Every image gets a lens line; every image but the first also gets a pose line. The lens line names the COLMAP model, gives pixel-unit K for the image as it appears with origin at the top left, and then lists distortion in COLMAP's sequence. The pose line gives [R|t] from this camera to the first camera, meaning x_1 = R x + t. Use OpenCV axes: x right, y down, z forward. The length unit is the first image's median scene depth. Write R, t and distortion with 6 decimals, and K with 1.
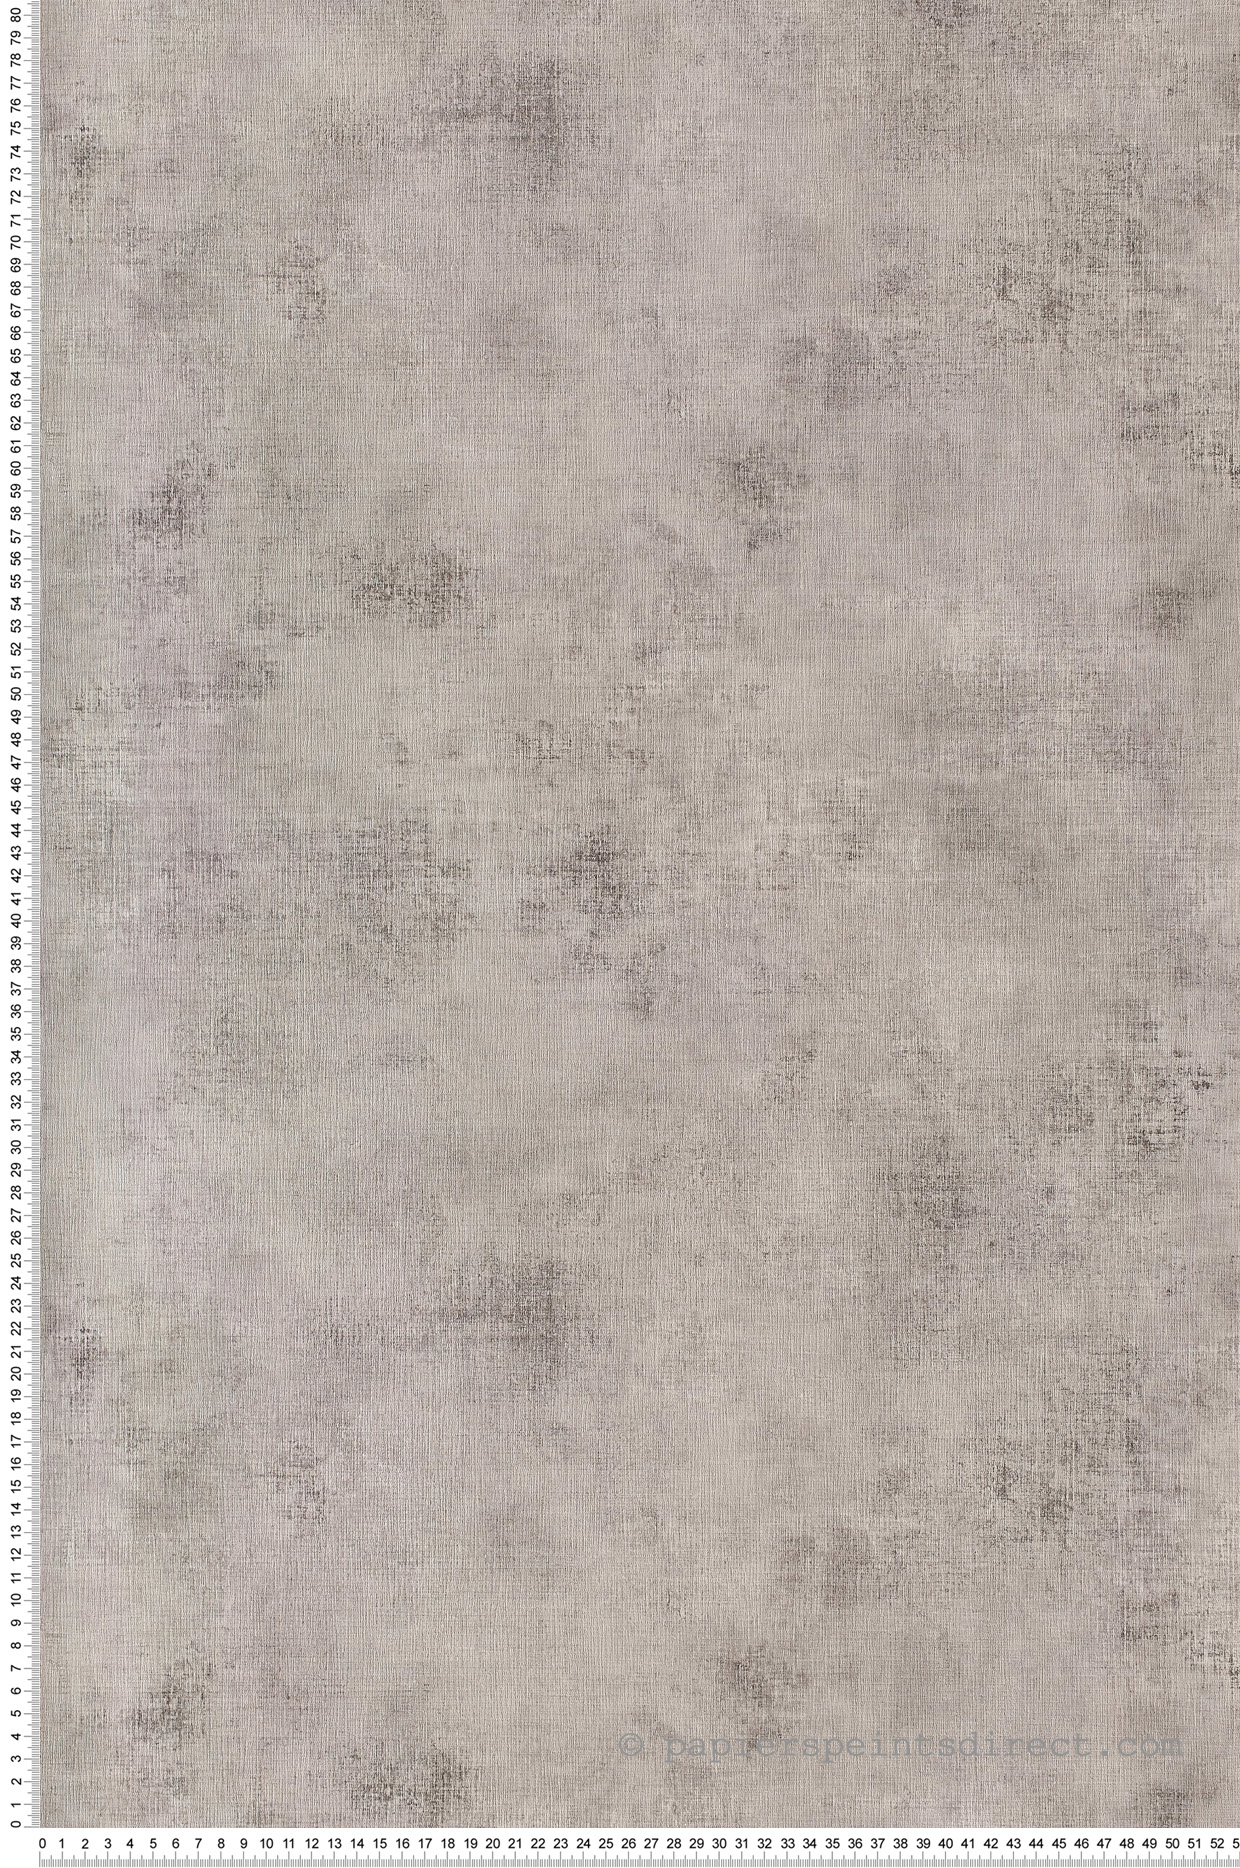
lens RADIAL K [[3167.3, 0, 624.0], [0, 3167.3, 954.8], [0, 0, 1]] dist [0.019704, 0.000000]
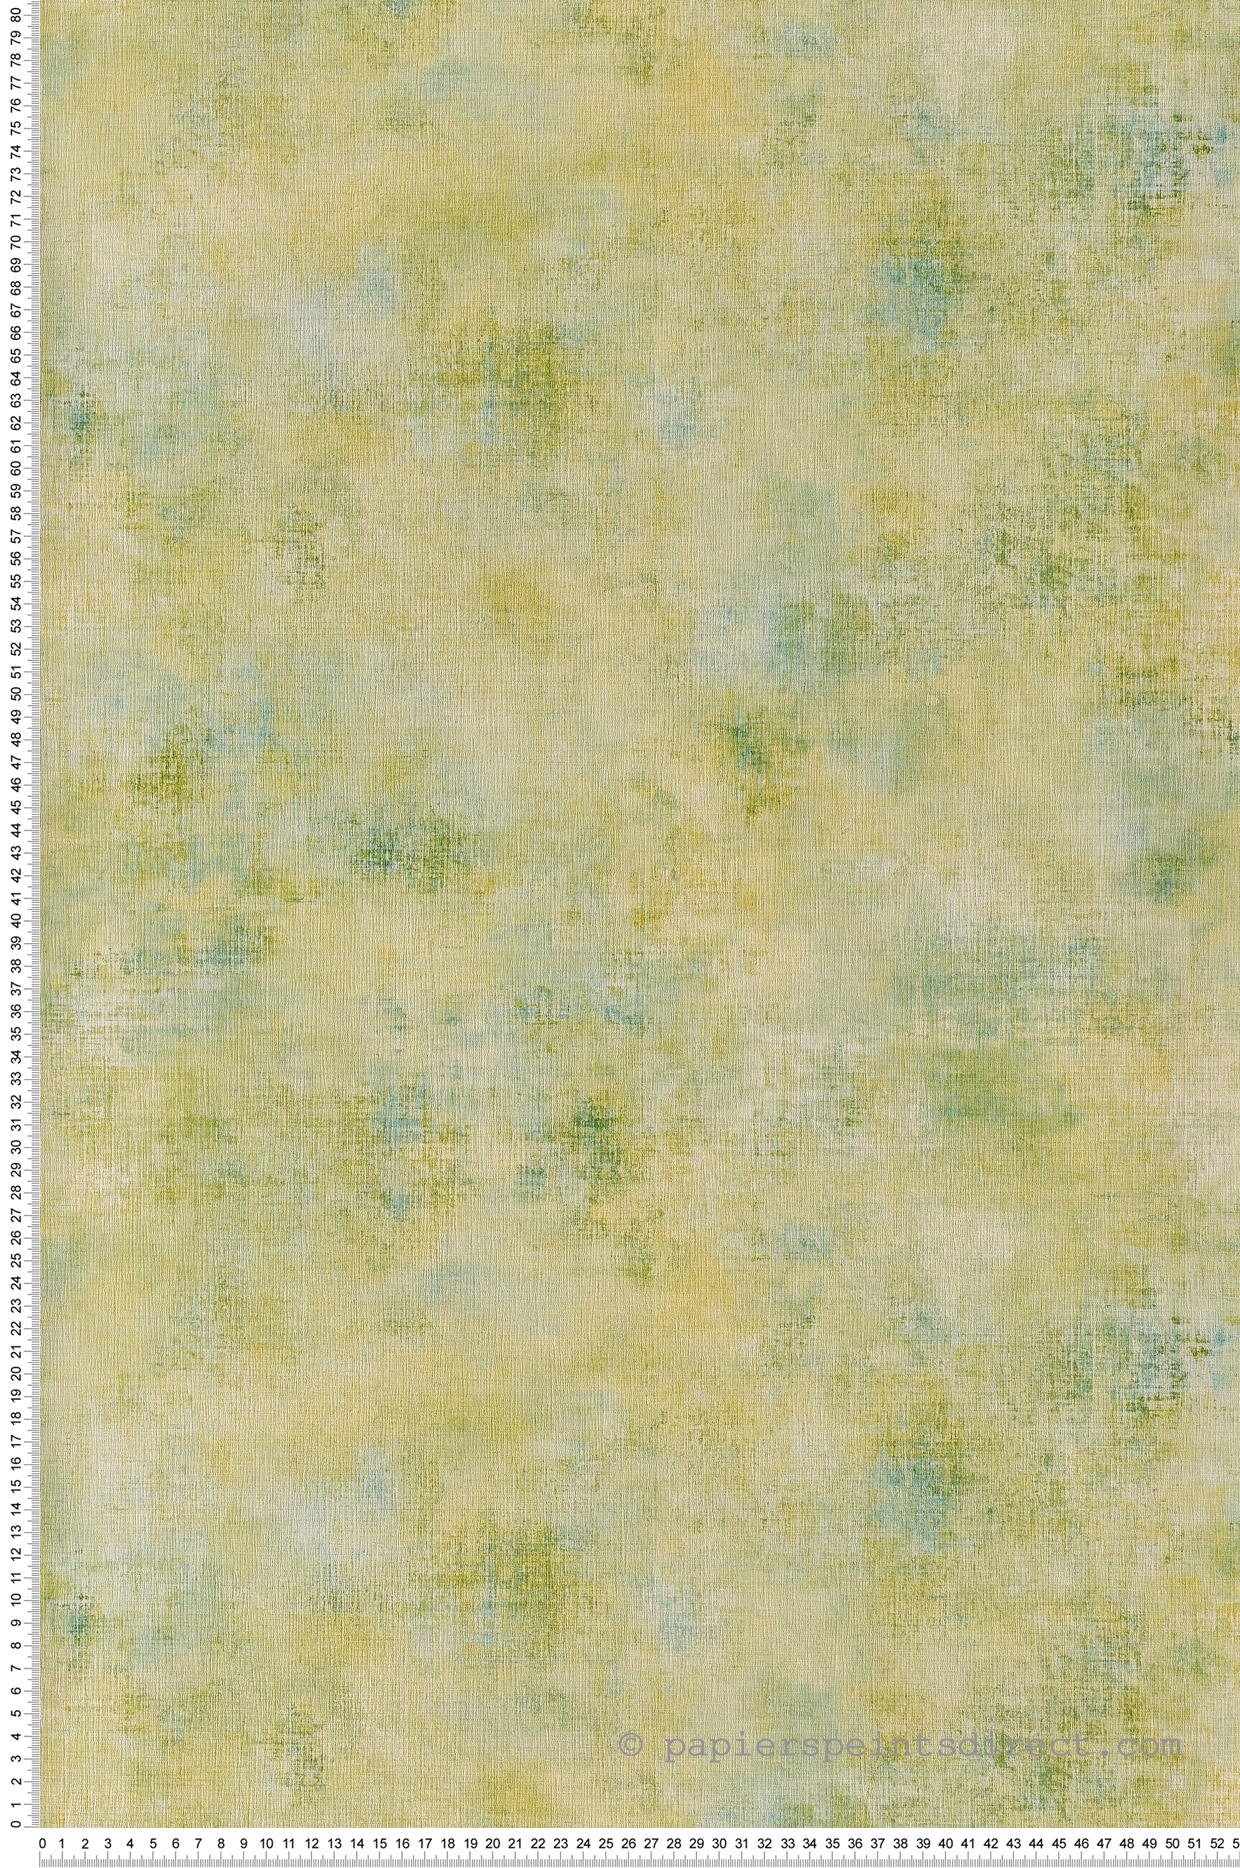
lens RADIAL K [[3167.3, 0, 618.6], [0, 3167.3, 932.0], [0, 0, 1]] dist [0.019704, 0.000000]
pose [[0.999999, 0.000760, -0.001313, 0.000021], [-0.000759, 0.999999, 0.000783, -0.091808], [0.001314, -0.000782, 0.999999, 0.000242]]
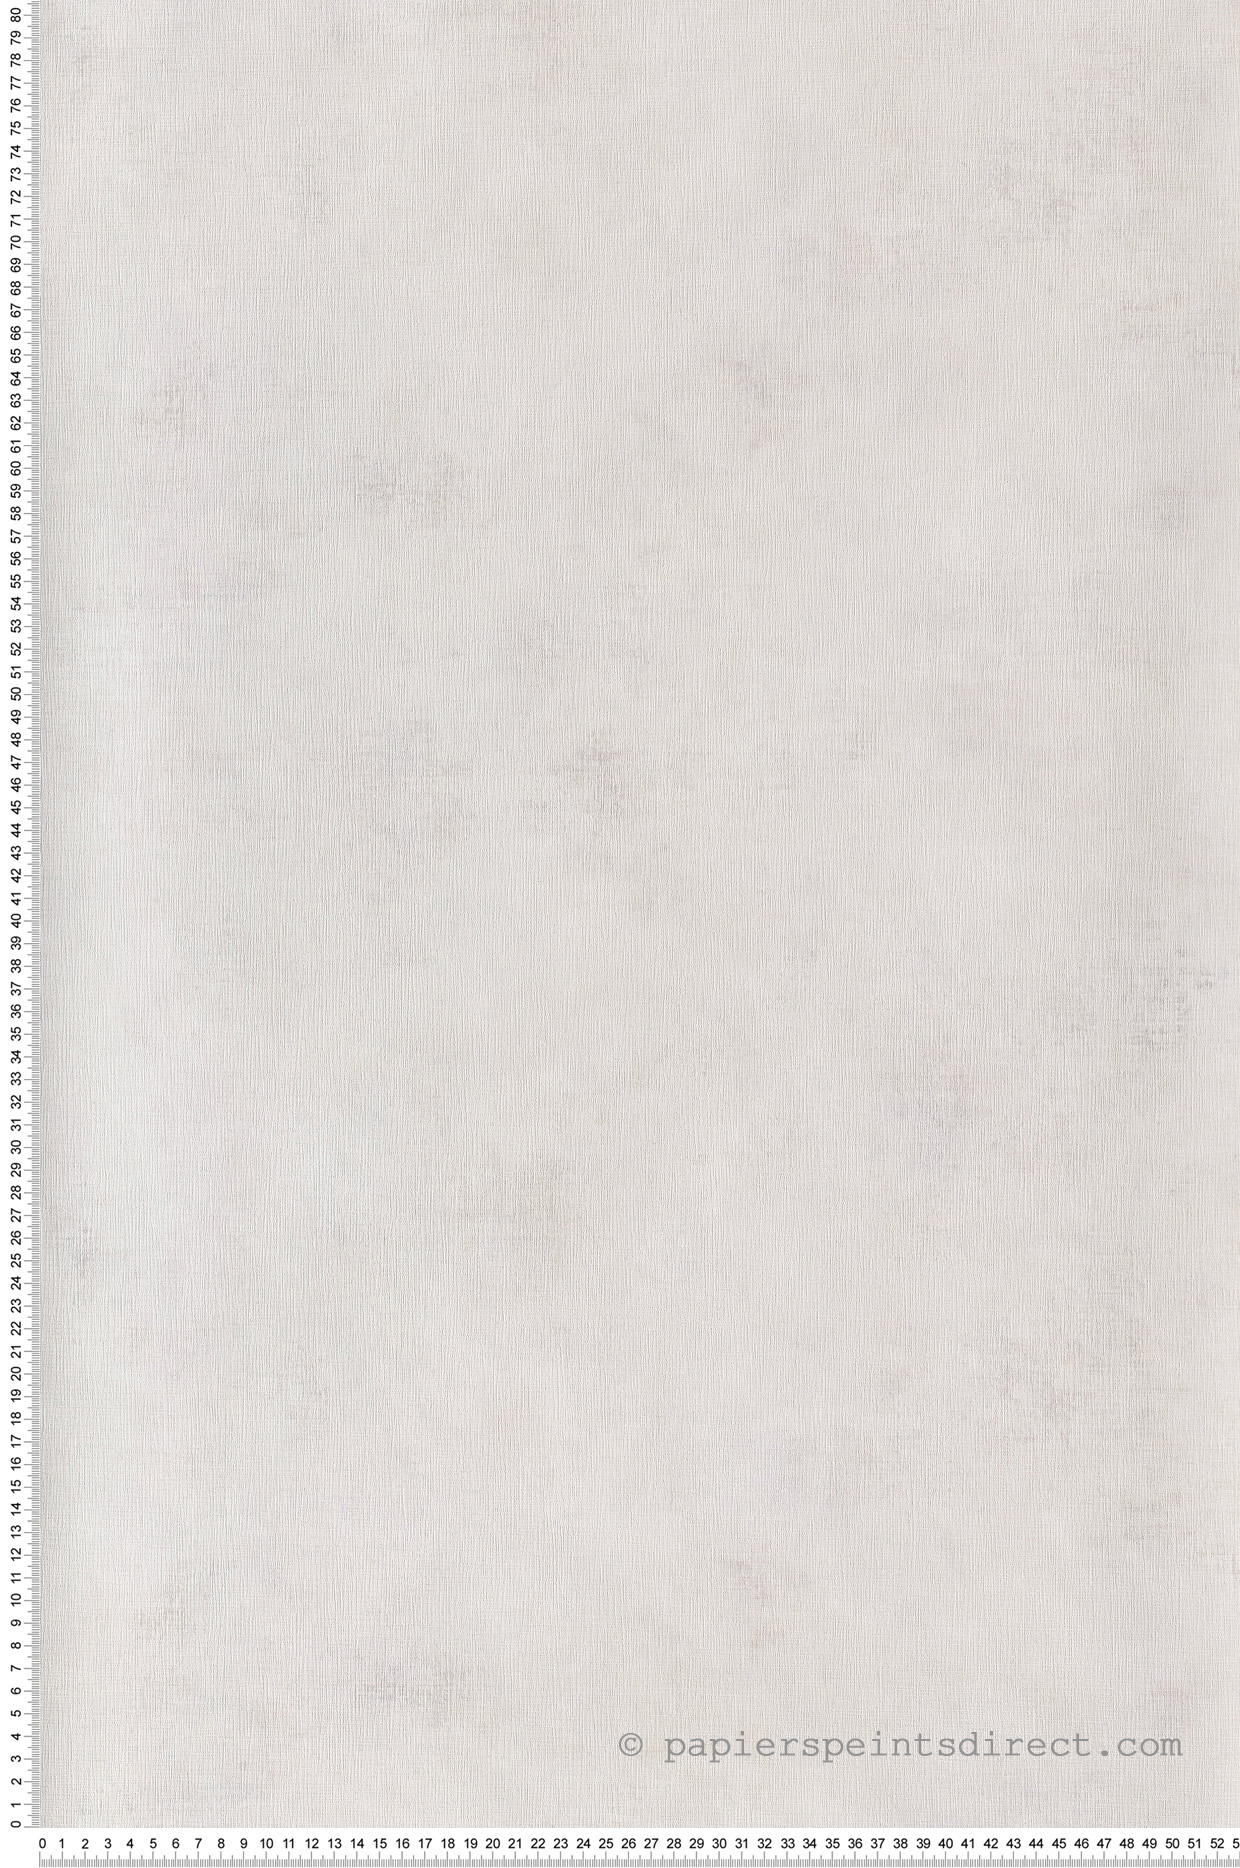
lens RADIAL K [[3167.3, 0, 624.0], [0, 3167.3, 943.0], [0, 0, 1]] dist [0.019704, 0.000000]
pose [[1.000000, -0.000670, -0.000702, -0.000028], [0.000670, 1.000000, -0.000413, 0.028335], [0.000703, 0.000413, 1.000000, 0.000573]]
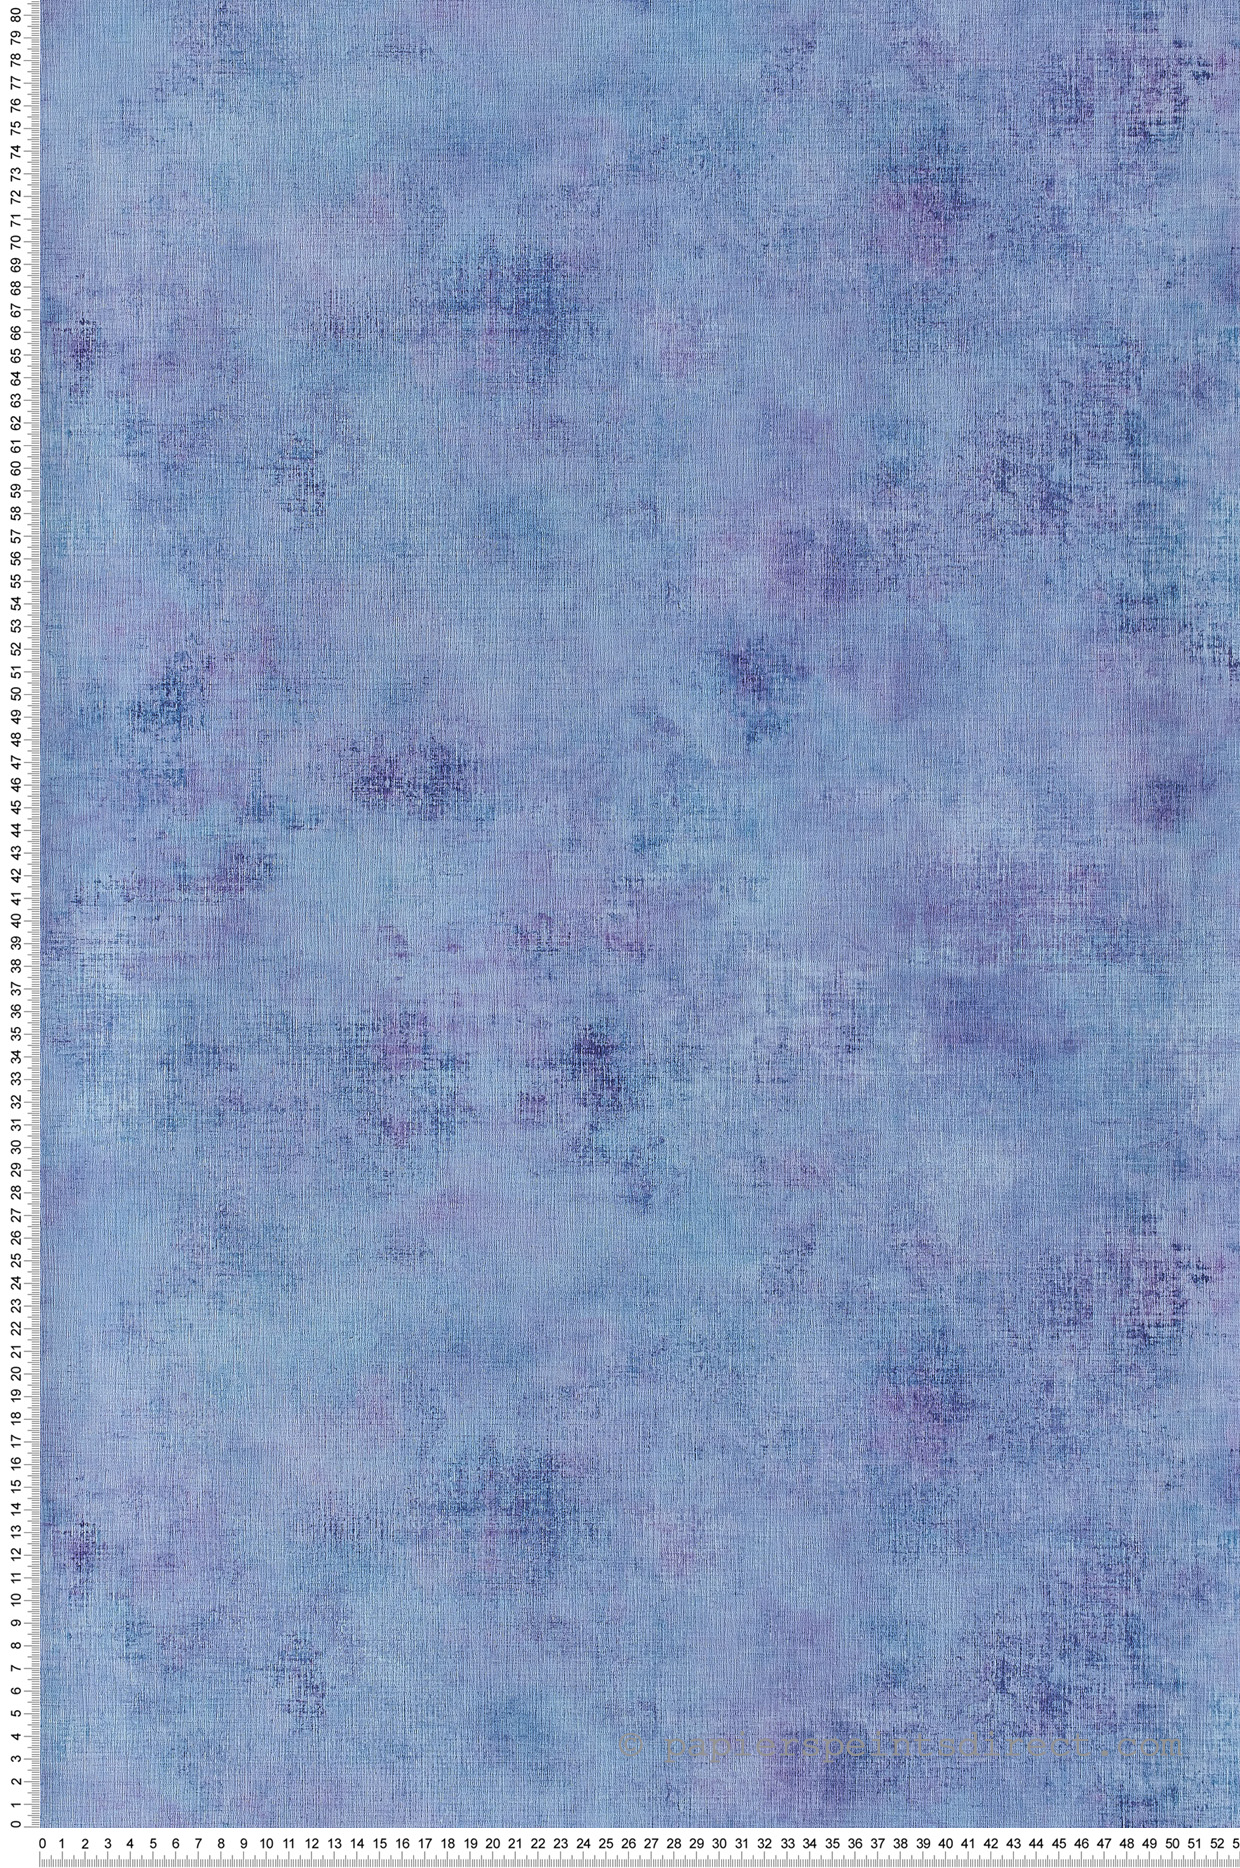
lens RADIAL K [[3167.3, 0, 618.2], [0, 3167.3, 927.7], [0, 0, 1]] dist [0.019704, 0.000000]
pose [[0.999999, 0.000077, -0.001508, 0.000012], [-0.000075, 0.999999, 0.001053, -0.070443], [0.001508, -0.001053, 0.999998, 0.000228]]
